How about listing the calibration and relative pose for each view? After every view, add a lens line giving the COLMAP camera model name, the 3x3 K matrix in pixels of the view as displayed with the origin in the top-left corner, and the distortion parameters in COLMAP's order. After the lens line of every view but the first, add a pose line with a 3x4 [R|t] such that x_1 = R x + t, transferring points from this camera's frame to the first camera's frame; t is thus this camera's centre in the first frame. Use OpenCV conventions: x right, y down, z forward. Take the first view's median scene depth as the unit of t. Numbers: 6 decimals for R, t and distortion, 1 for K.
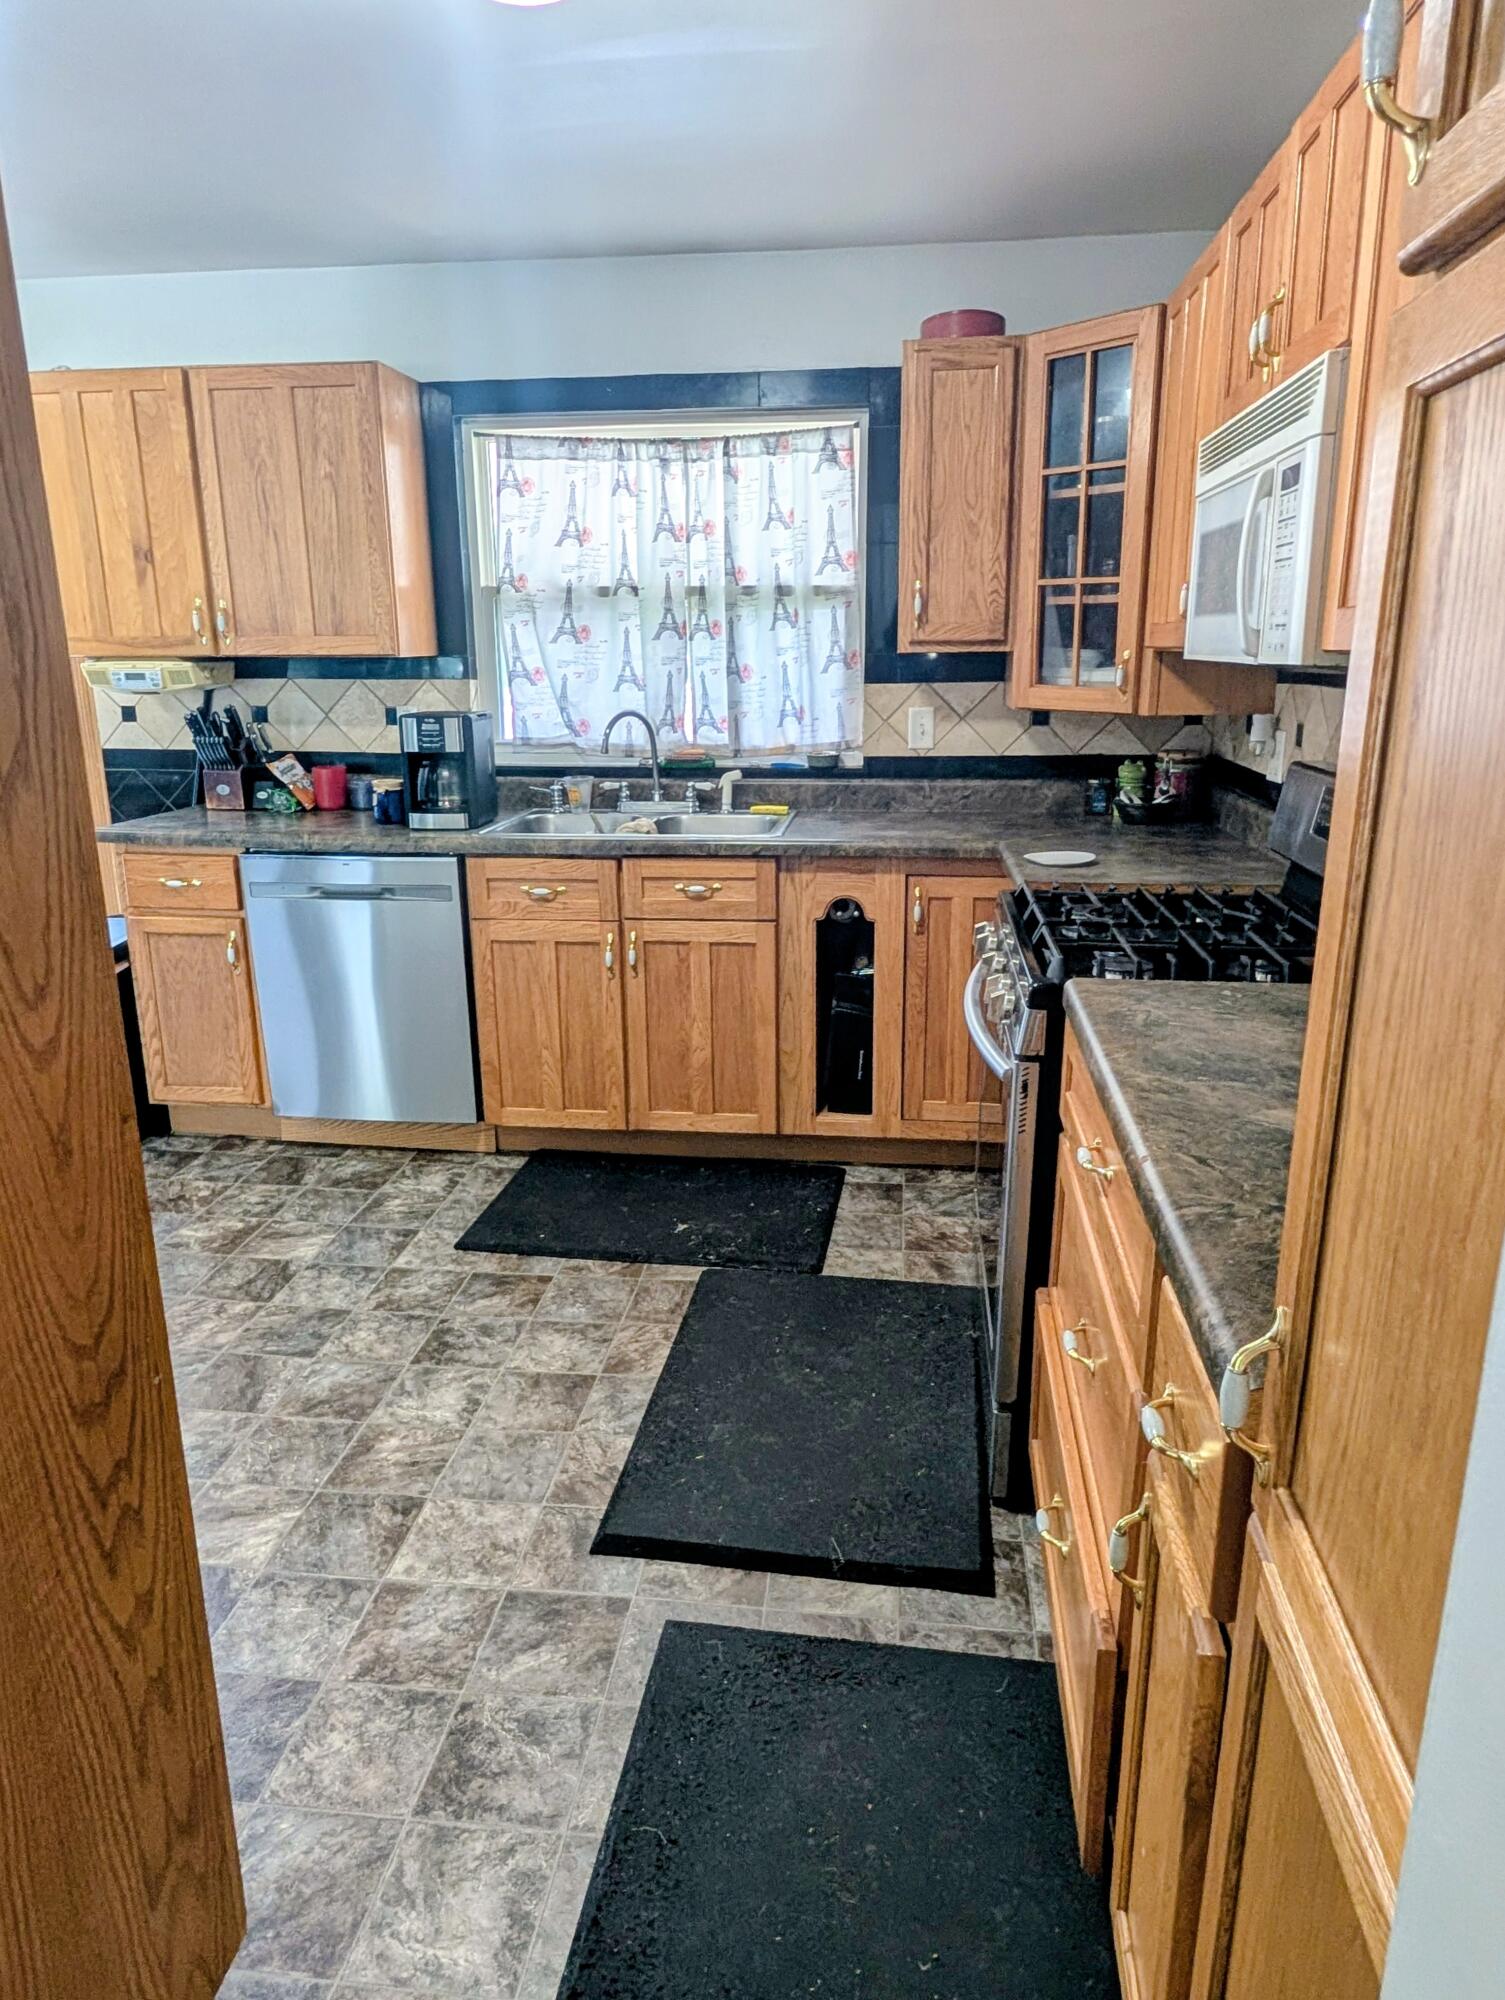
lens RADIAL K [[1412.5, 0, 752.5], [0, 1412.5, 1000.0], [0, 0, 1]] dist [0.005182, 0.001250]
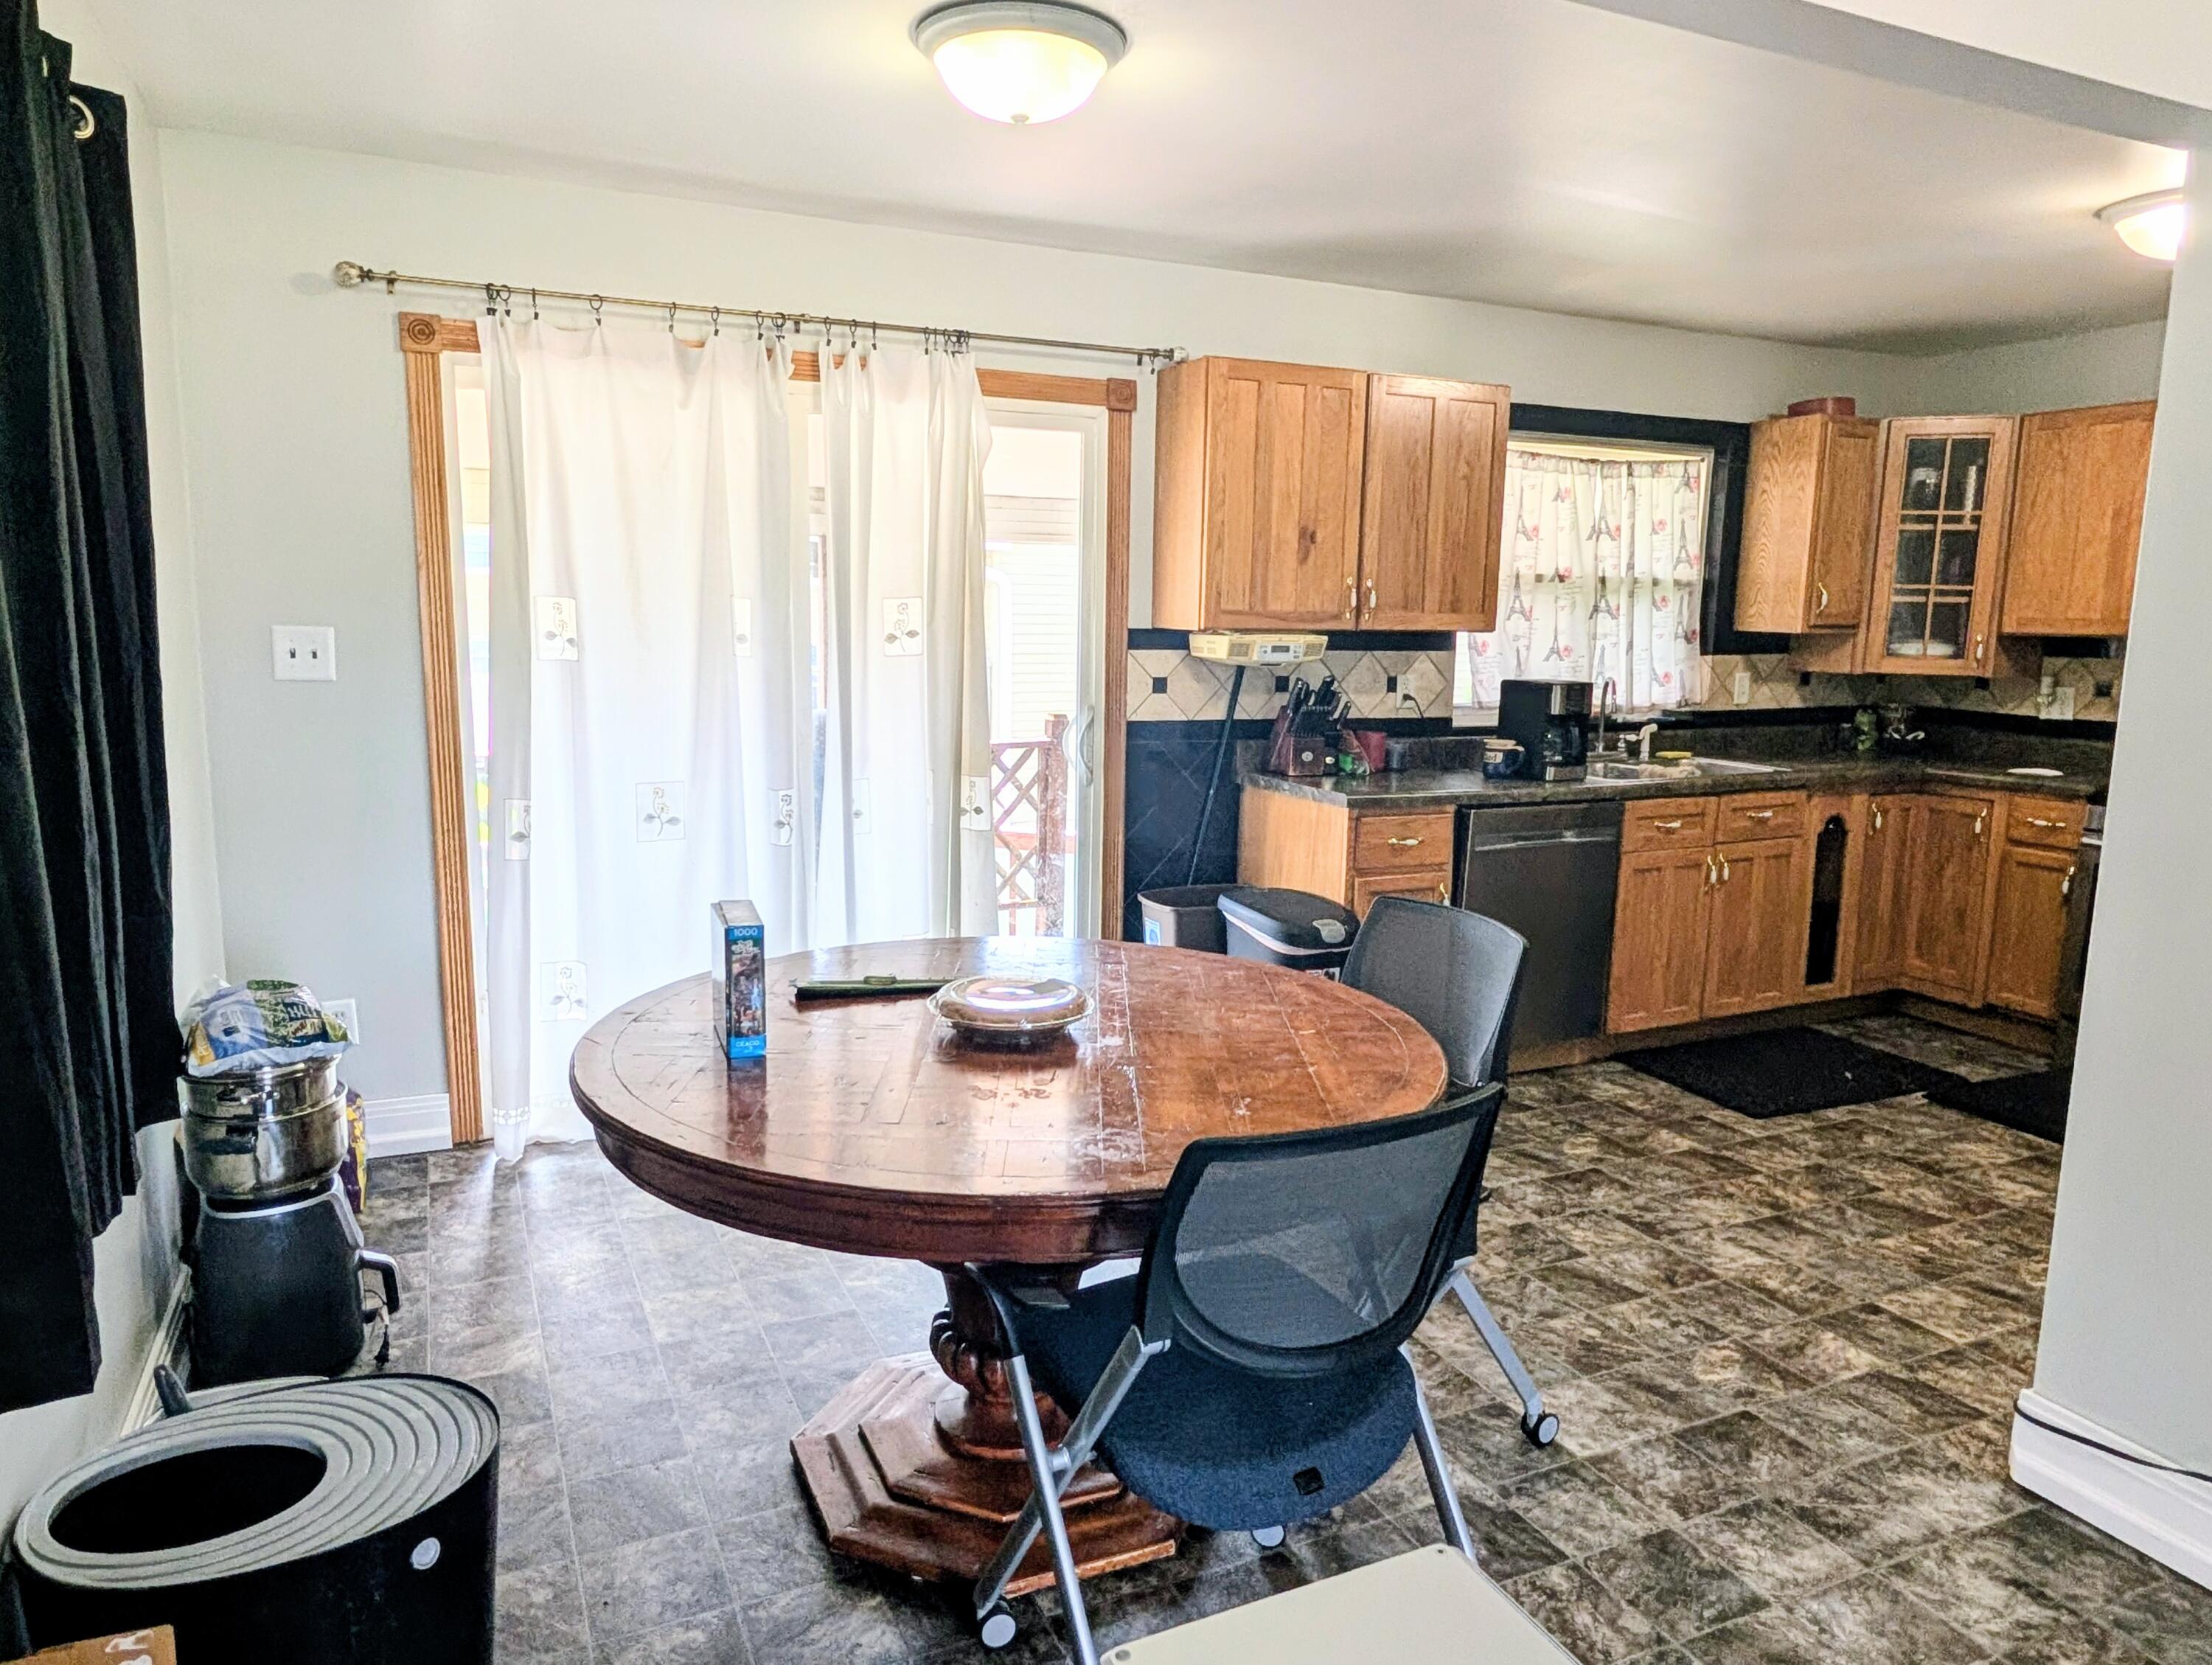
lens RADIAL K [[1504.6, 0, 1106.0], [0, 1504.6, 832.5], [0, 0, 1]] dist [-0.094737, 0.000783]
pose [[0.865518, -0.064529, 0.496703, -1.123893], [0.113756, 0.991077, -0.069466, -0.036144], [-0.487789, 0.116627, 0.865136, 0.137557]]
